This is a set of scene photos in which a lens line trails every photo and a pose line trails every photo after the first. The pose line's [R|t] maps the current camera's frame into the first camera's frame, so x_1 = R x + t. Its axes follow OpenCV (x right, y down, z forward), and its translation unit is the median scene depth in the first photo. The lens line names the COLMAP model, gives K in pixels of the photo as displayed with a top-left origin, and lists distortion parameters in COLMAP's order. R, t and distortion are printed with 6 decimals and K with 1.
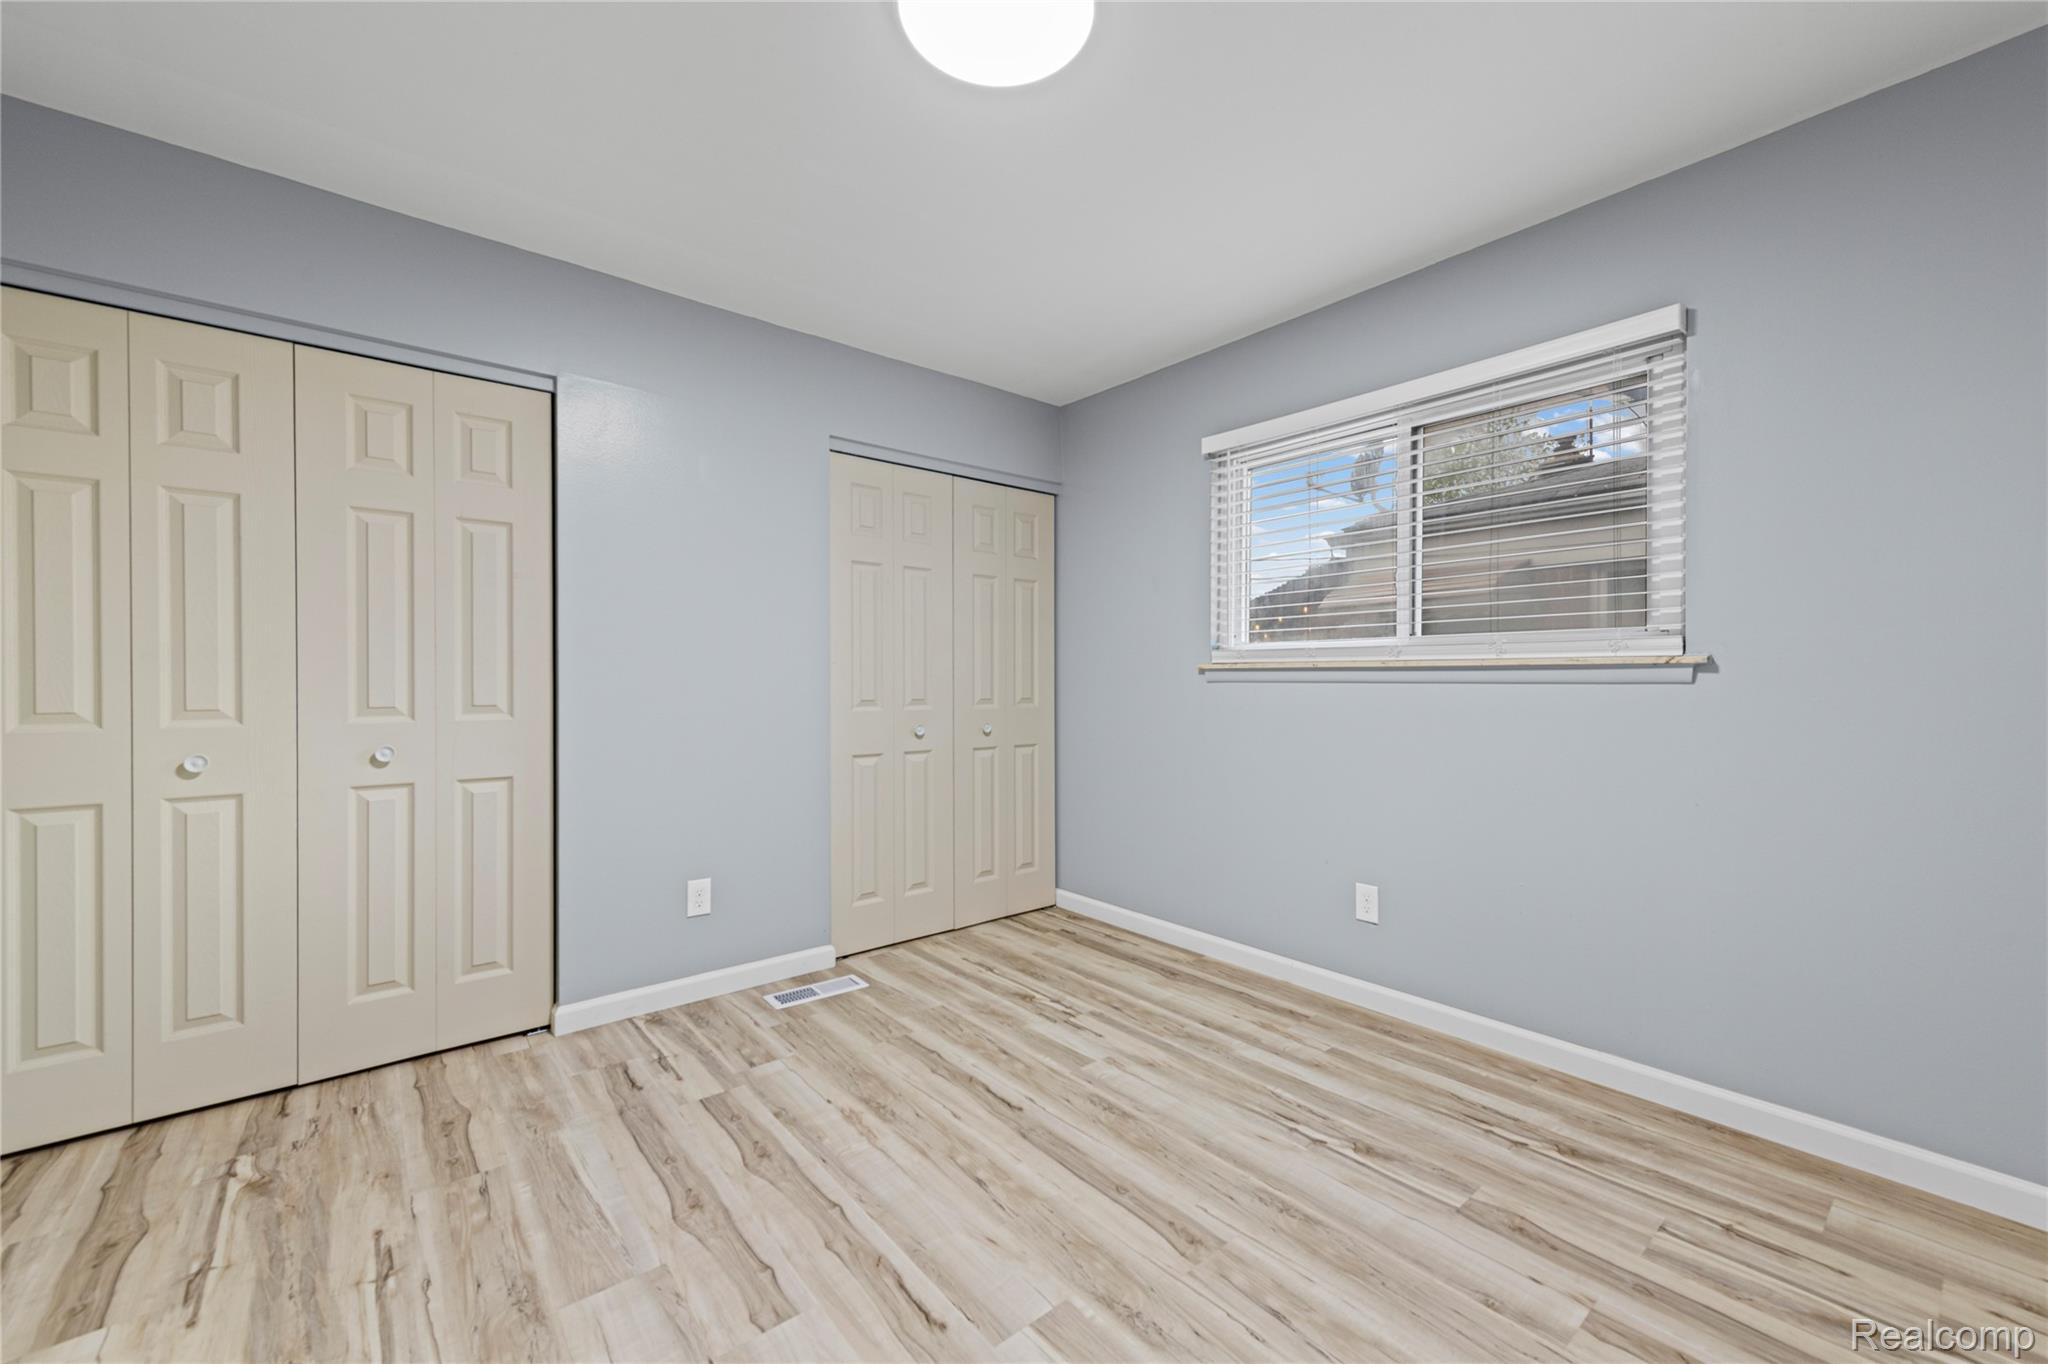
lens RADIAL K [[821.2, 0, 1024.0], [0, 821.2, 682.0], [0, 0, 1]] dist [0.008162, -0.000524]
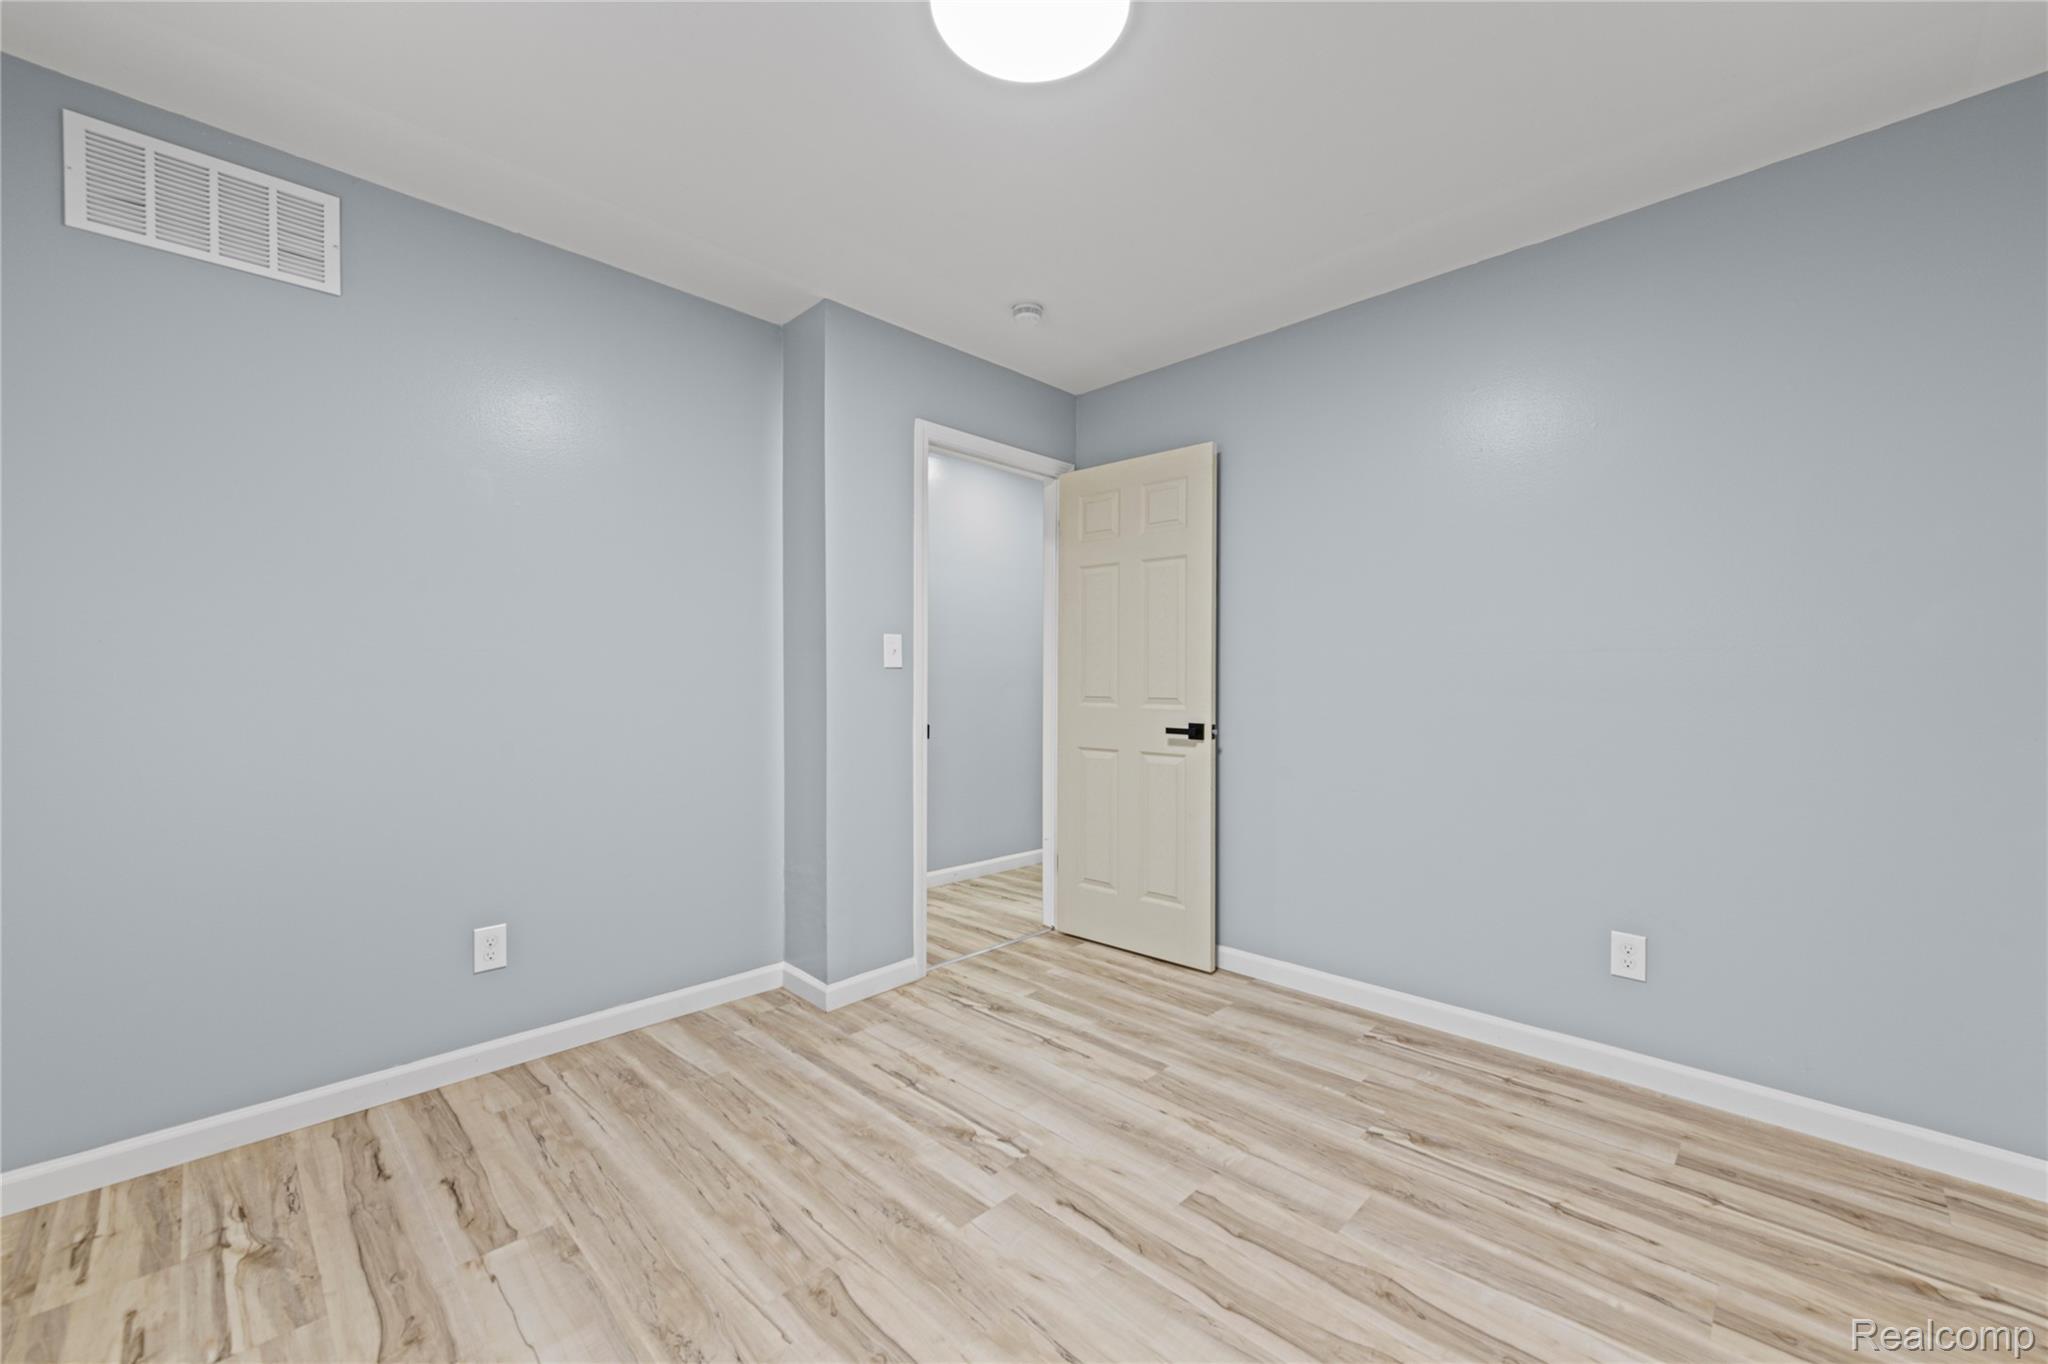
lens RADIAL K [[821.2, 0, 1024.0], [0, 821.2, 682.0], [0, 0, 1]] dist [0.008162, -0.000524]
pose [[-0.994891, 0.000125, -0.100954, 0.074655], [-0.000227, 0.999994, 0.003472, -0.009521], [0.100954, 0.003477, -0.994885, 2.065024]]
